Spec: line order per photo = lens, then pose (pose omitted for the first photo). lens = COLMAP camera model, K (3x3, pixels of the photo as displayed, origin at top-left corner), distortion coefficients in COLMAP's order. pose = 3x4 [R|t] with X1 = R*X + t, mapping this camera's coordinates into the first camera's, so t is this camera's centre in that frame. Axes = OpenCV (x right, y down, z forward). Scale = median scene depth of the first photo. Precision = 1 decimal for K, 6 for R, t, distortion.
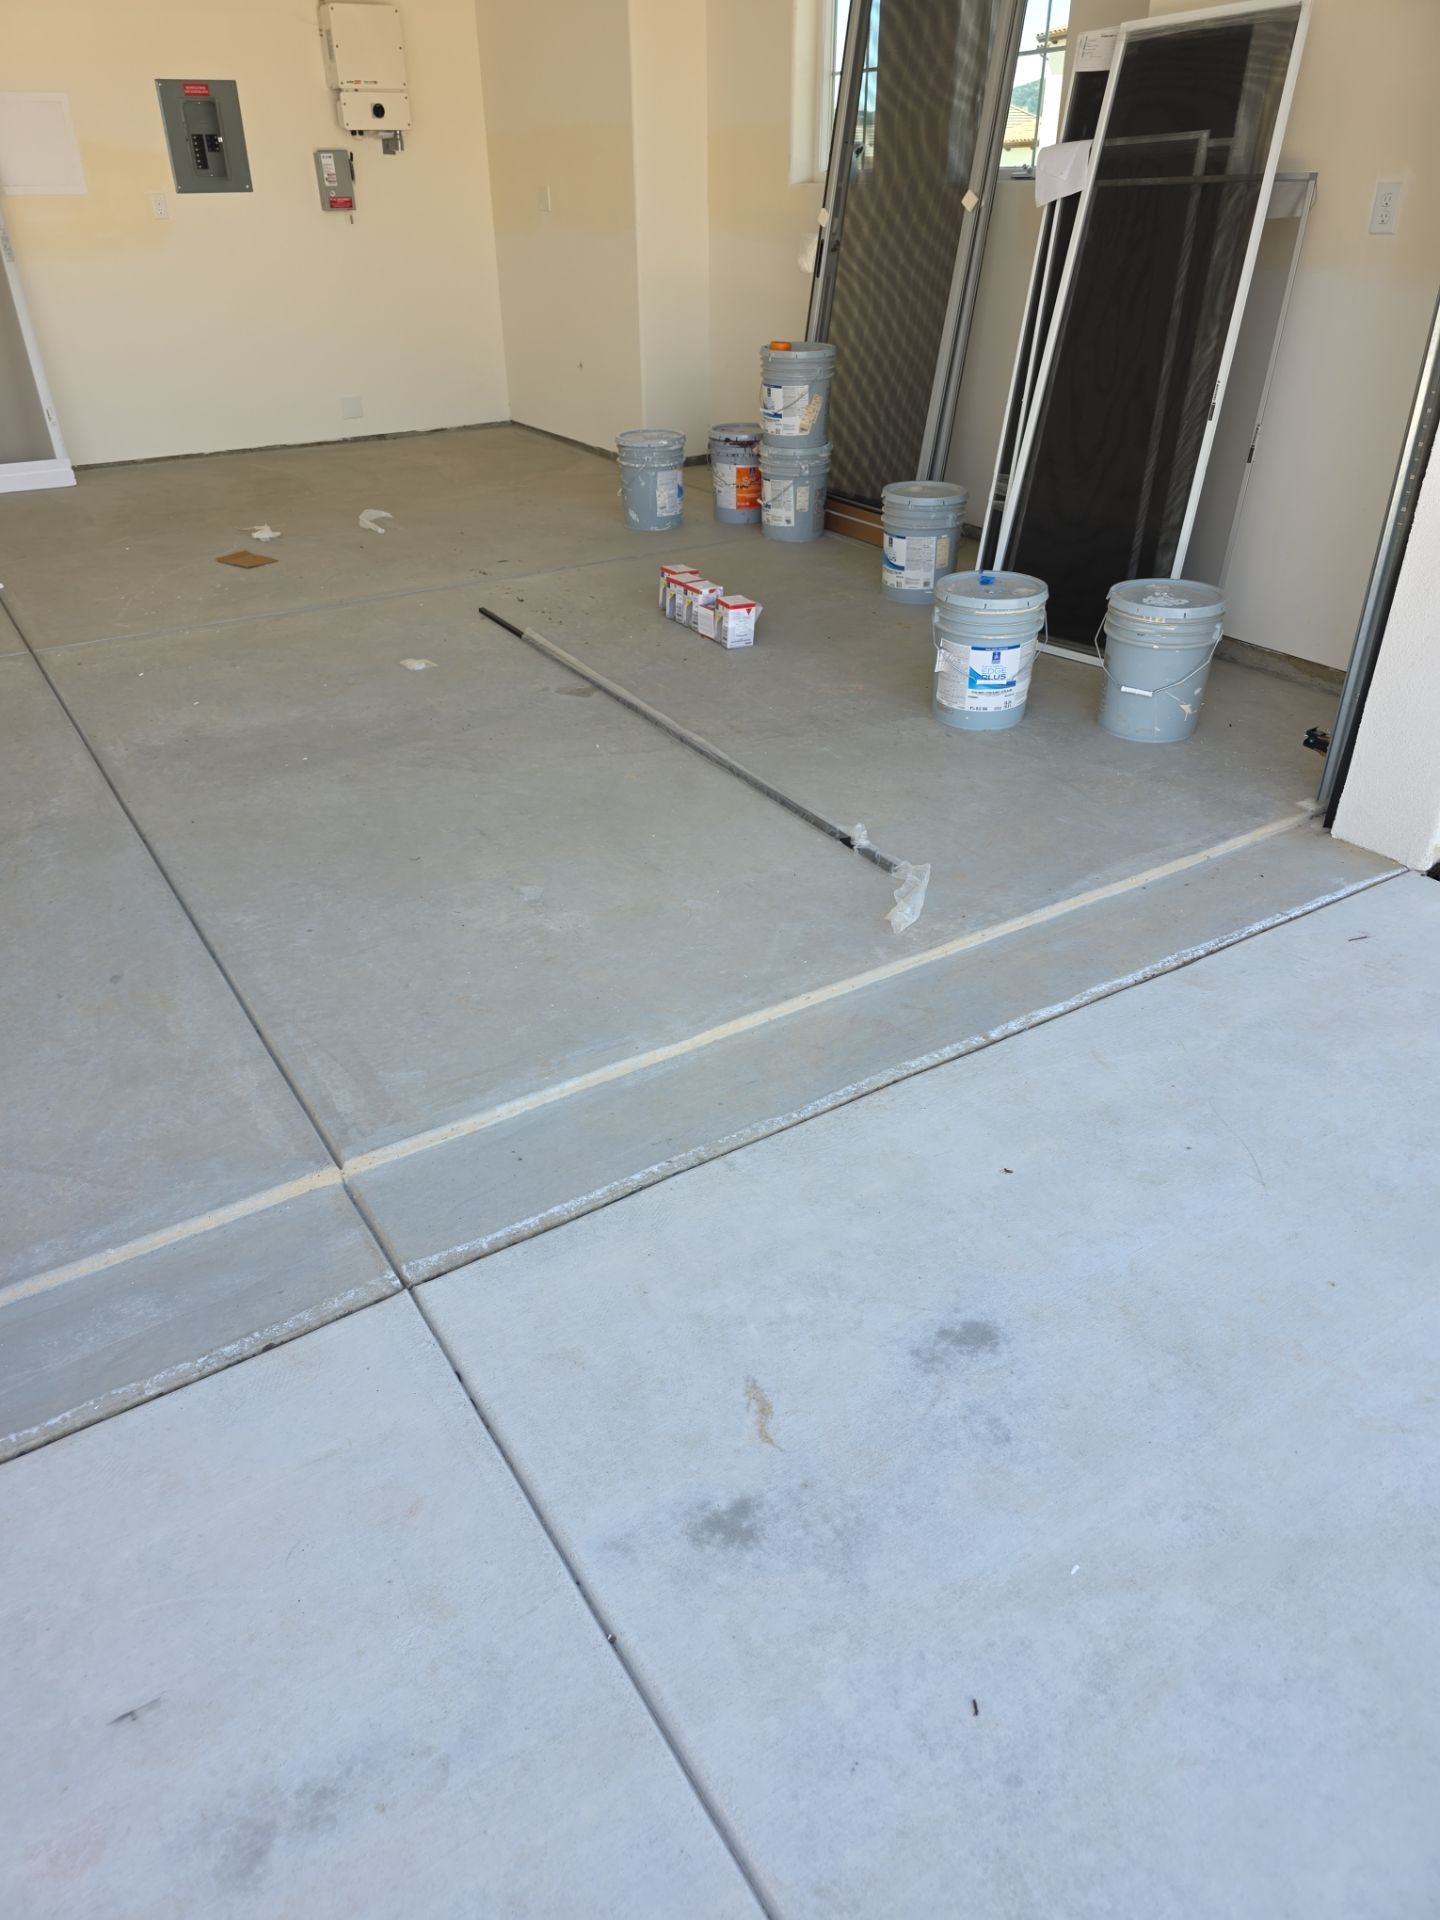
lens RADIAL K [[1277.7, 0, 720.0], [0, 1277.7, 960.0], [0, 0, 1]] dist [0.050351, -0.046352]
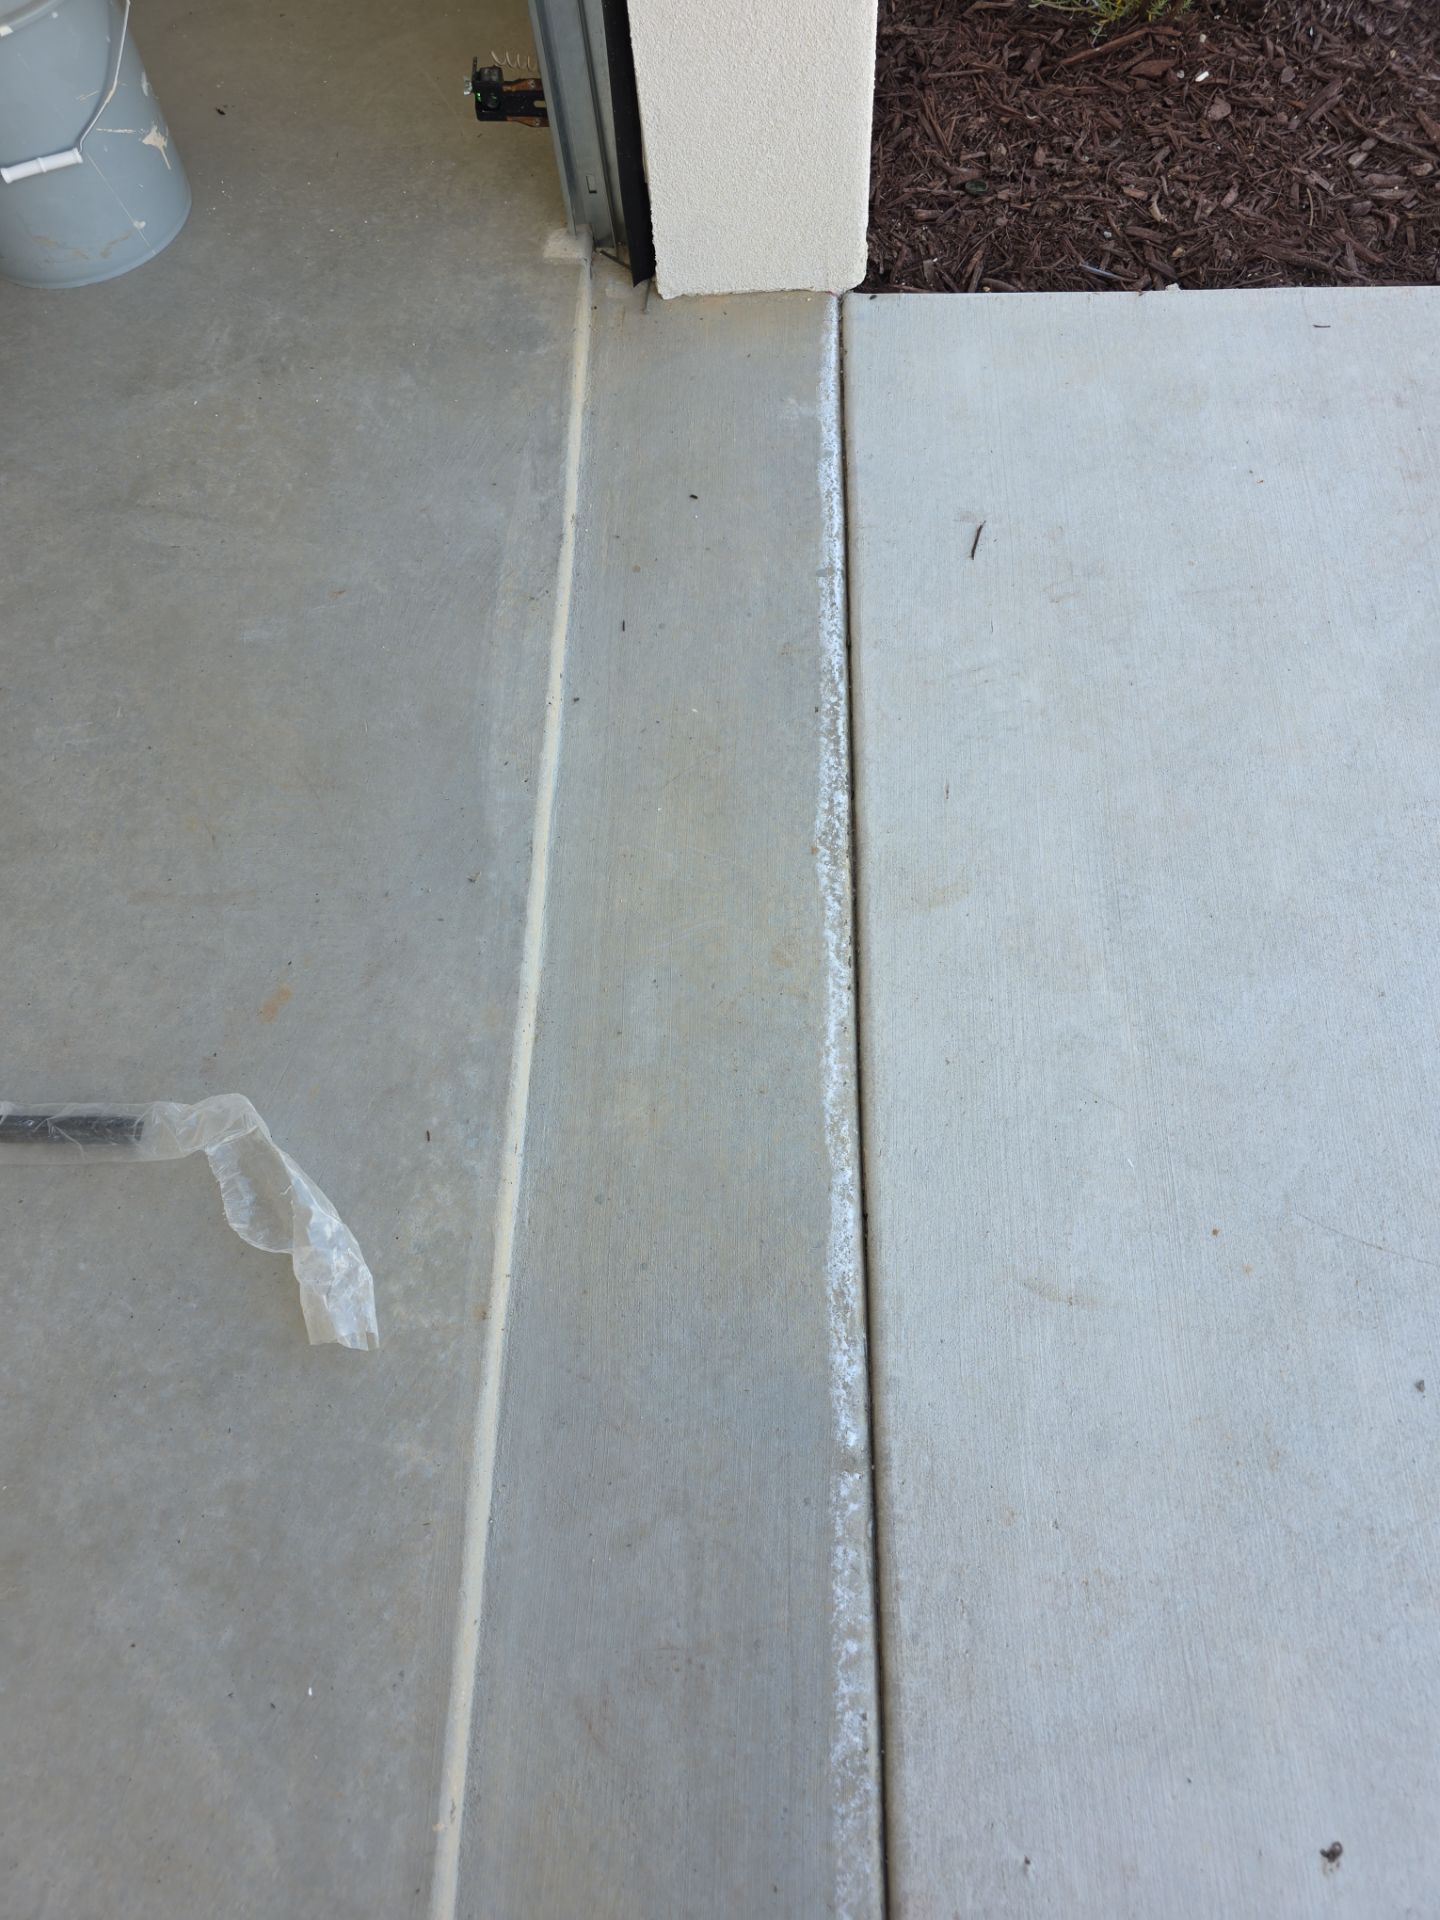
lens RADIAL K [[1296.1, 0, 721.5], [0, 1296.1, 969.6], [0, 0, 1]] dist [0.054084, -0.058419]
pose [[0.547662, -0.760156, 0.349613, 0.160083], [0.468875, 0.624901, 0.624224, -0.302031], [-0.692981, -0.177939, 0.698653, 0.770543]]
